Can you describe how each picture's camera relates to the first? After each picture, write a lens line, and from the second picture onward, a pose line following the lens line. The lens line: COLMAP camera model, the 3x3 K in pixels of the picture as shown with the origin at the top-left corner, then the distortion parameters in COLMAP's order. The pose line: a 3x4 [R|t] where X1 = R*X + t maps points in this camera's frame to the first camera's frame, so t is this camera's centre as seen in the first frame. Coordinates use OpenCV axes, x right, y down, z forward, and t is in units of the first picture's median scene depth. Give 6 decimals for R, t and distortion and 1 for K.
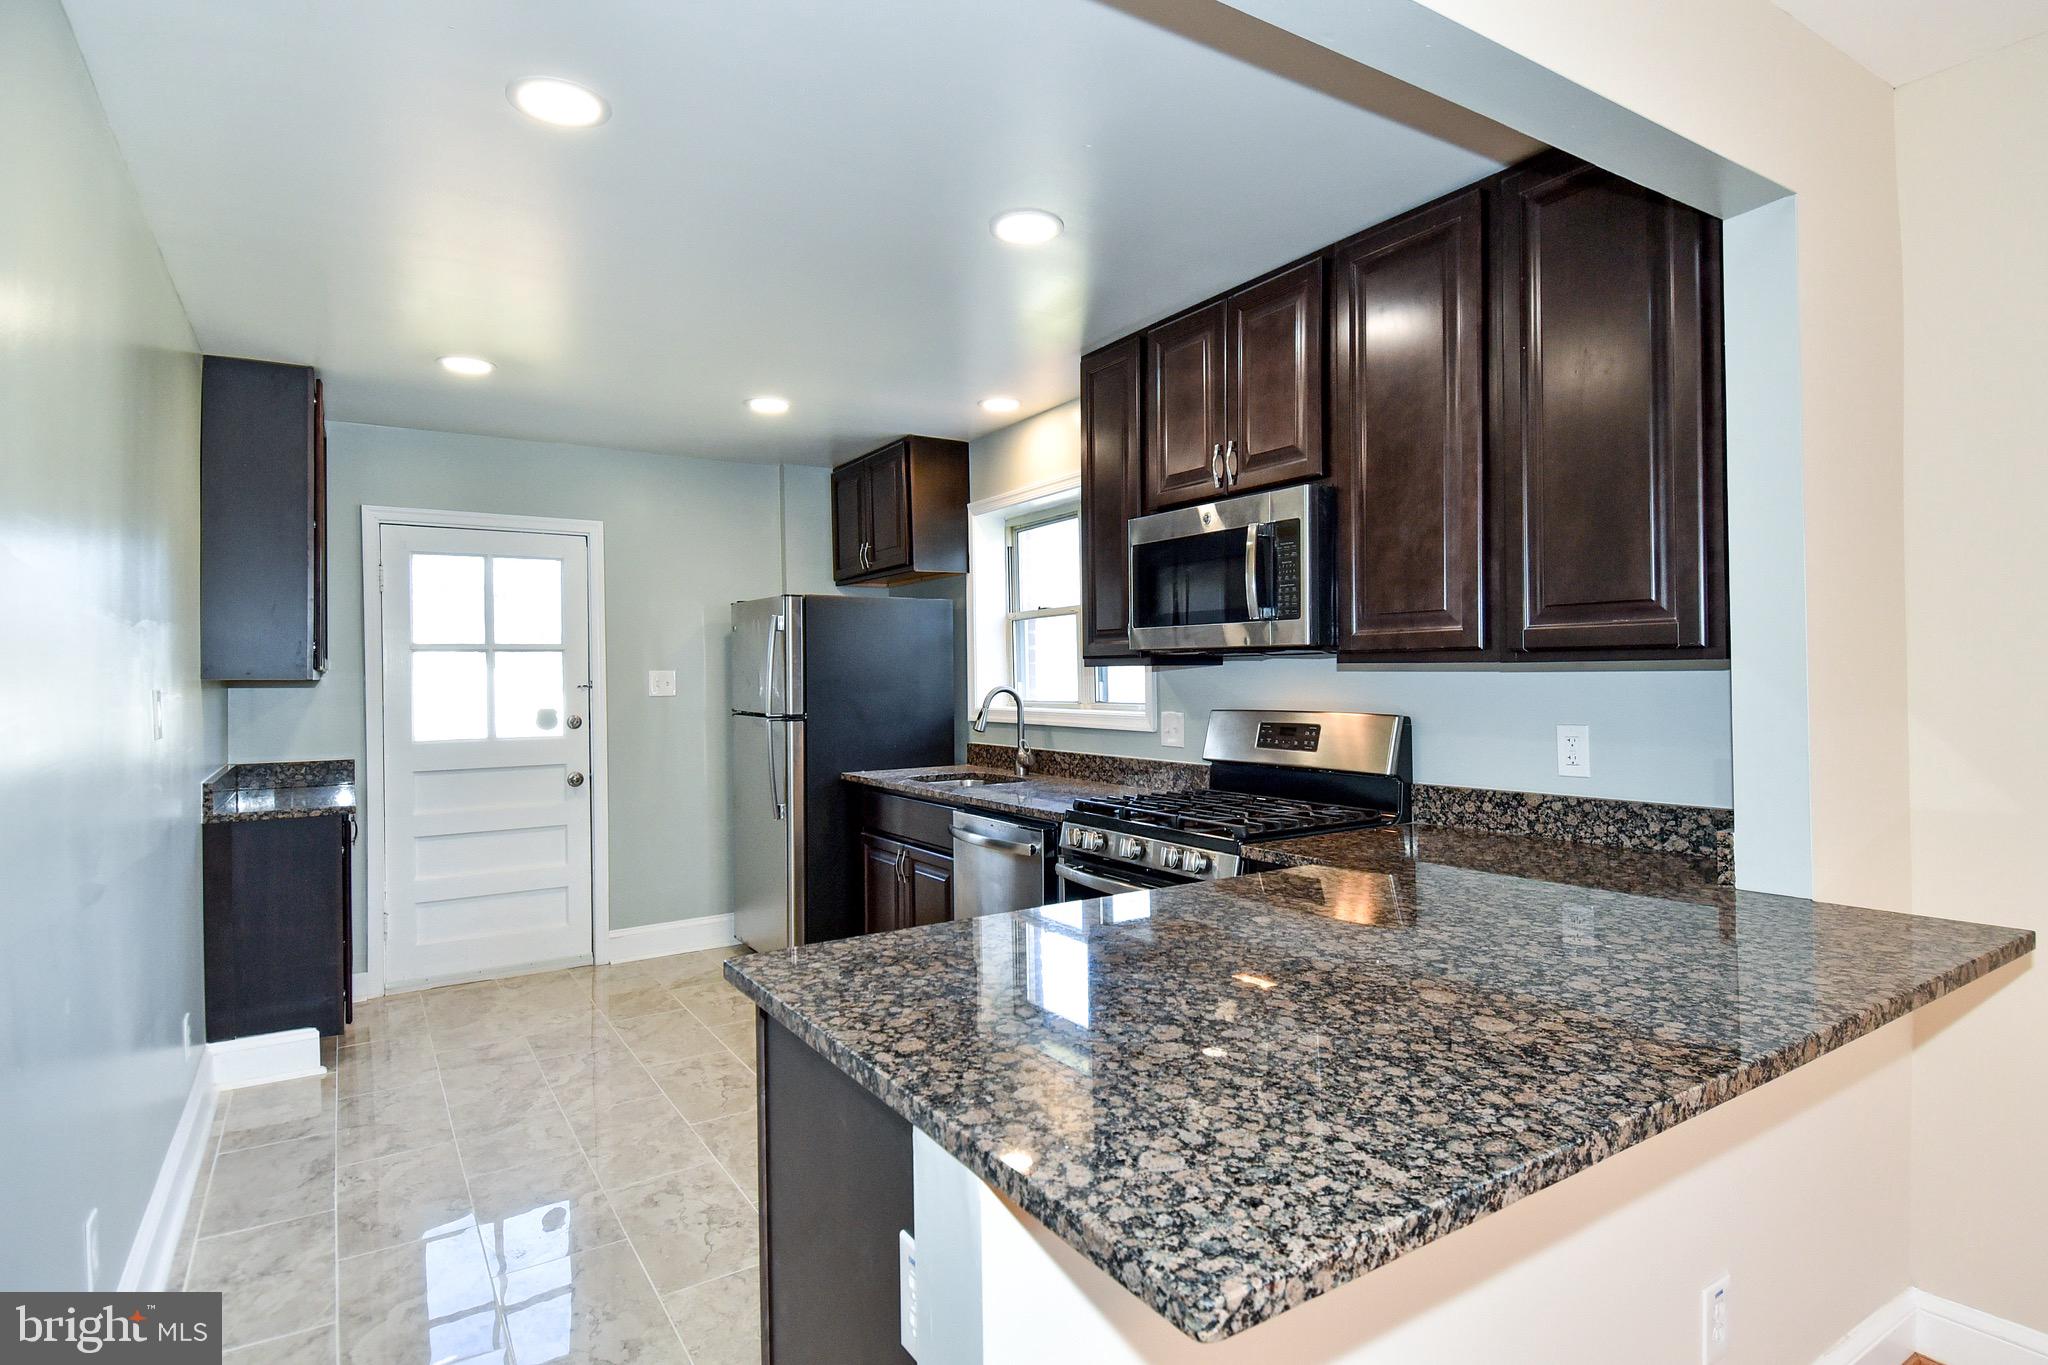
lens RADIAL K [[1147.2, 0, 963.5], [0, 1147.2, 689.1], [0, 0, 1]] dist [-0.001377, -0.000613]
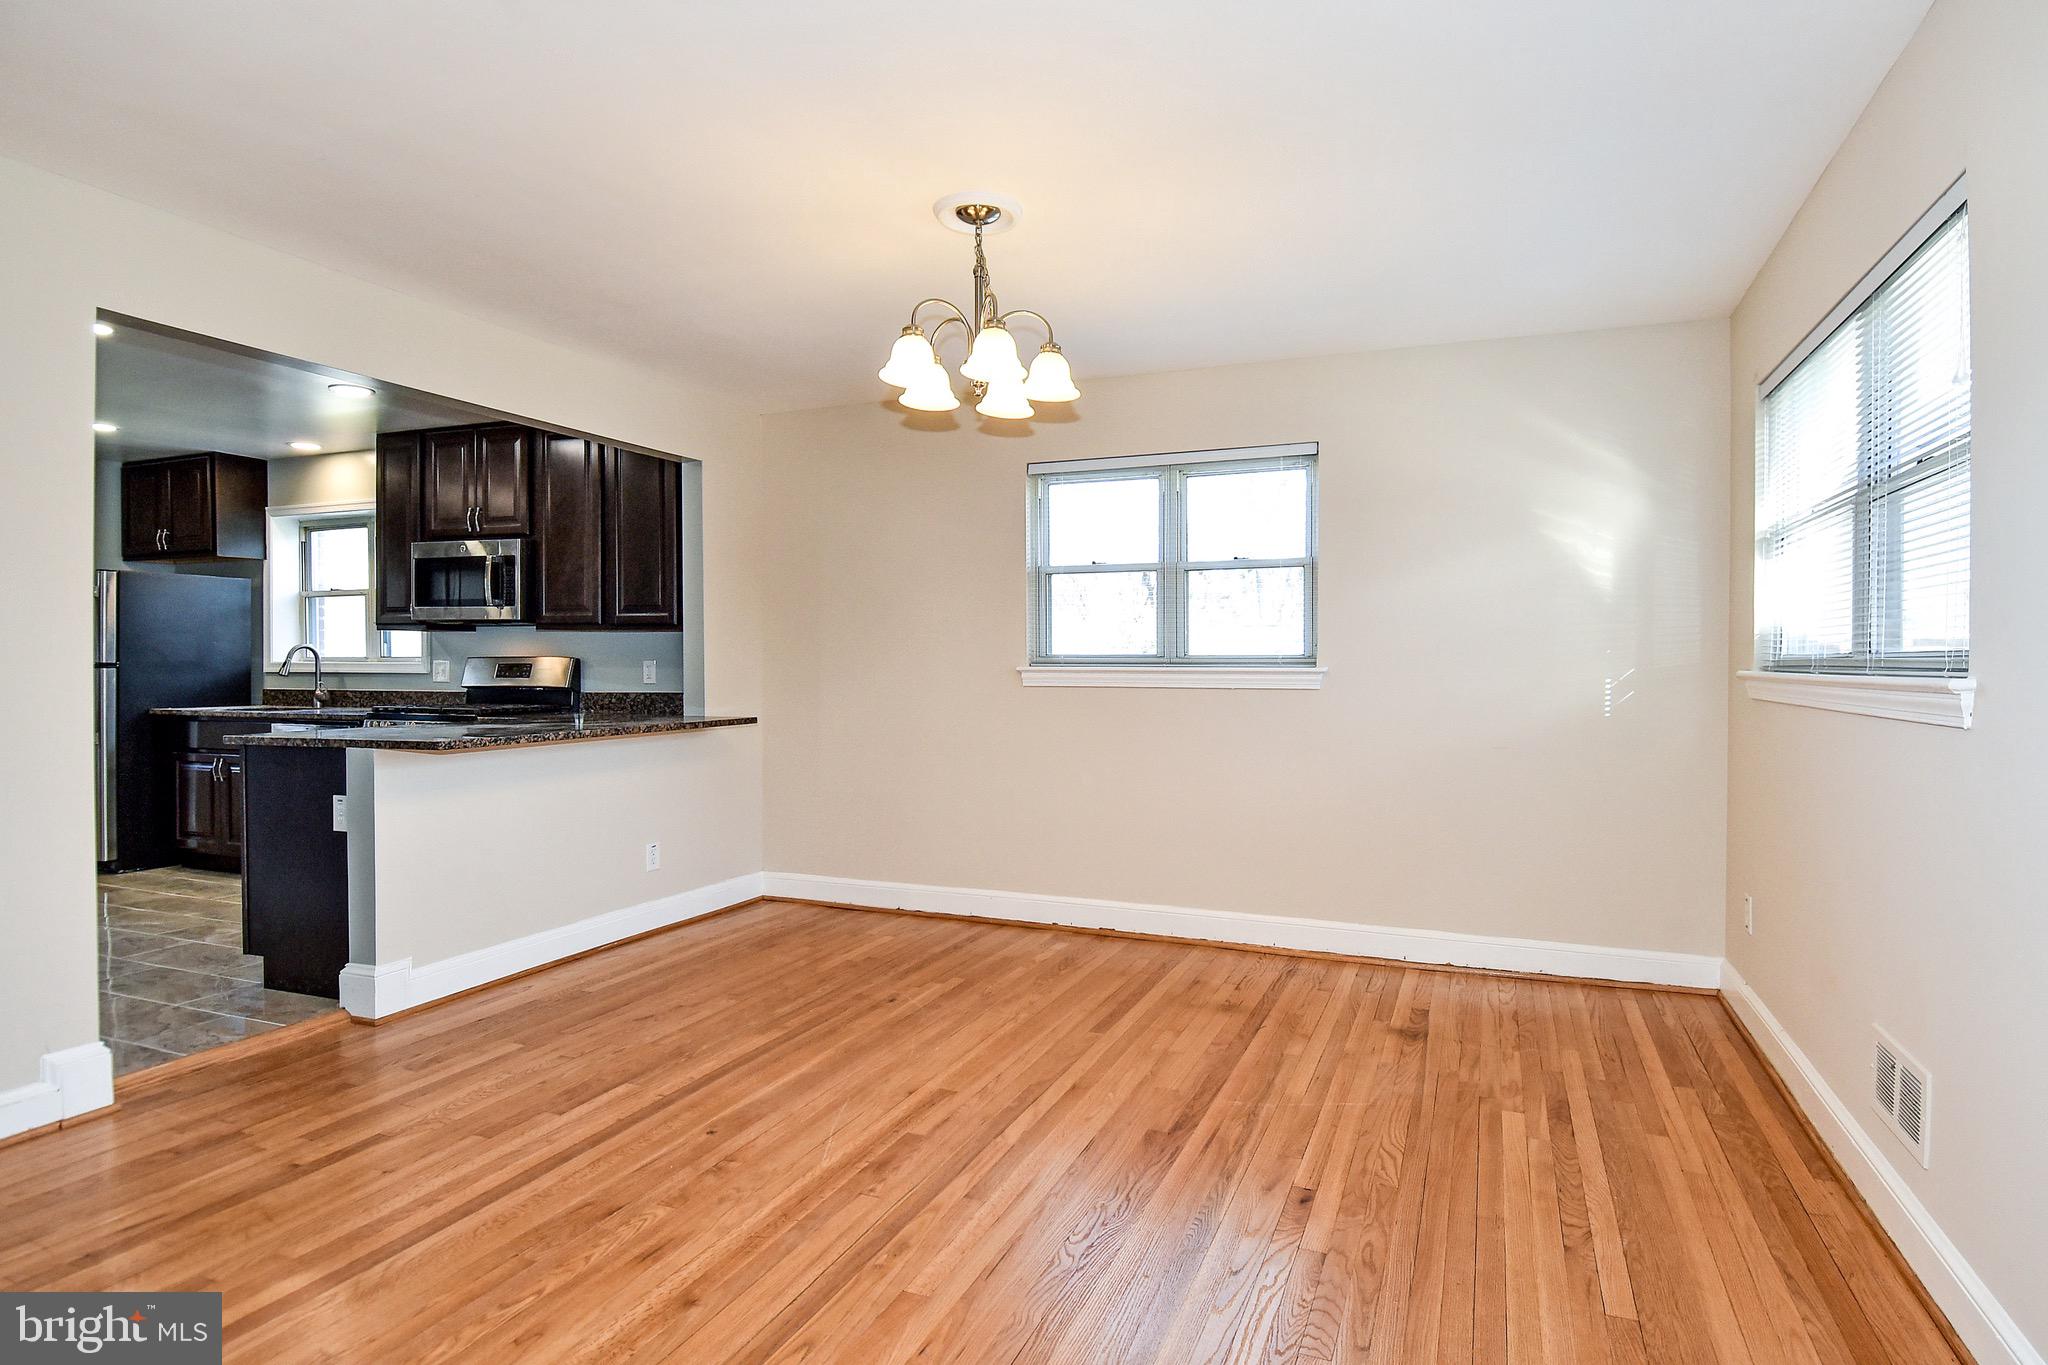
lens RADIAL K [[1091.9, 0, 1057.8], [0, 1091.9, 678.2], [0, 0, 1]] dist [0.017508, -0.026452]
pose [[0.765095, 0.005535, 0.643893, -0.131921], [-0.006177, 0.999980, -0.001257, 0.038294], [-0.643887, -0.003015, 0.765114, -0.666603]]
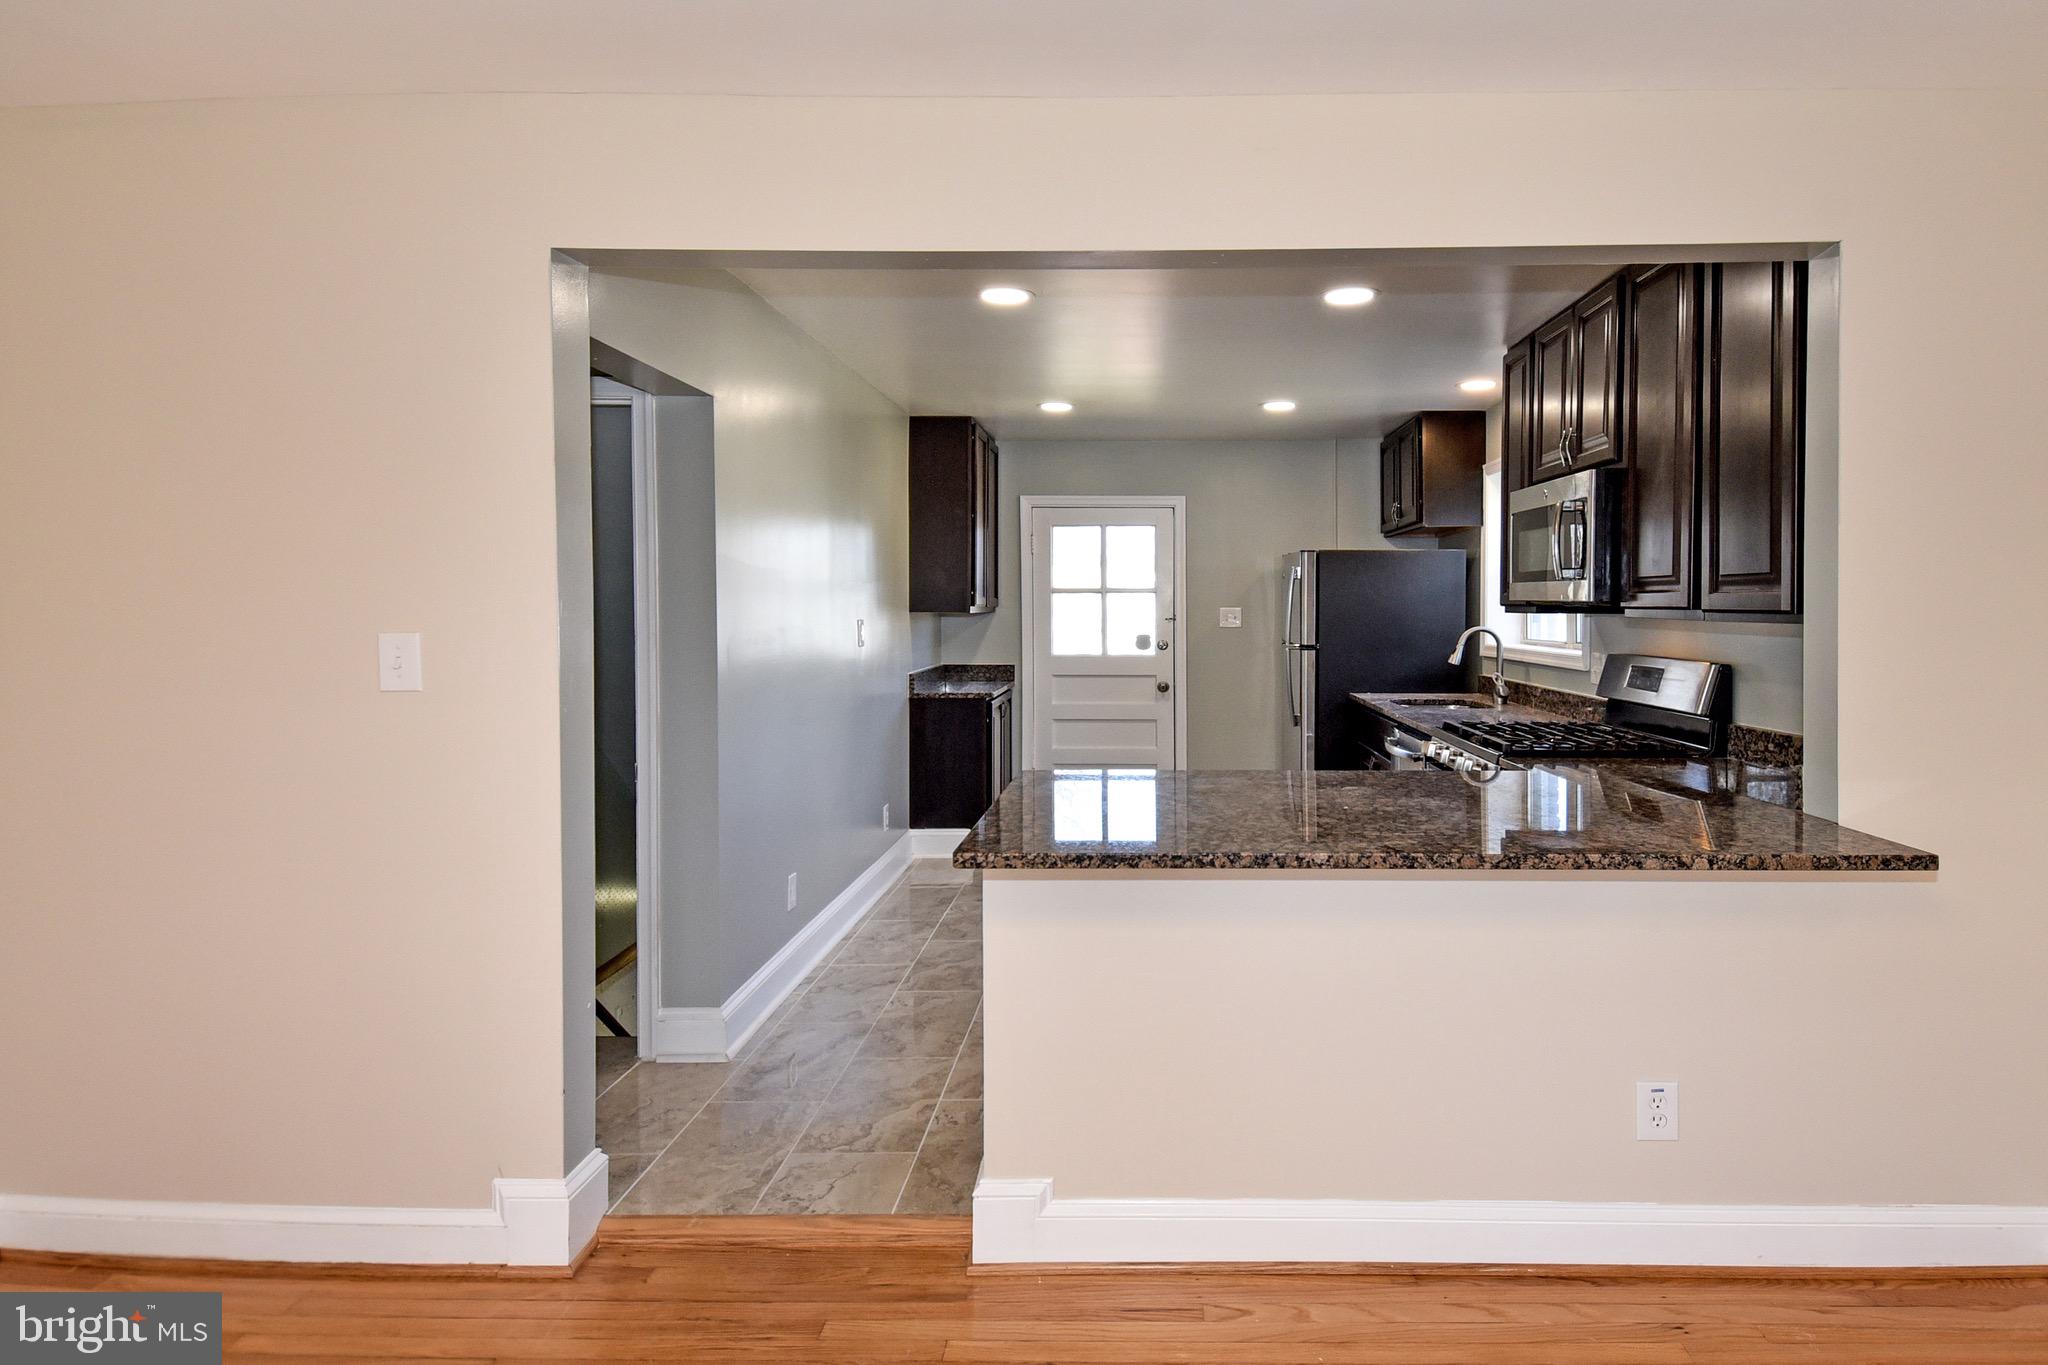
lens RADIAL K [[1091.9, 0, 1086.5], [0, 1091.9, 632.7], [0, 0, 1]] dist [0.017508, -0.026452]
pose [[0.857058, 0.027234, -0.514499, 0.275943], [-0.020009, 0.999608, 0.019581, -0.010596], [0.514830, -0.006487, 0.857267, -0.170298]]
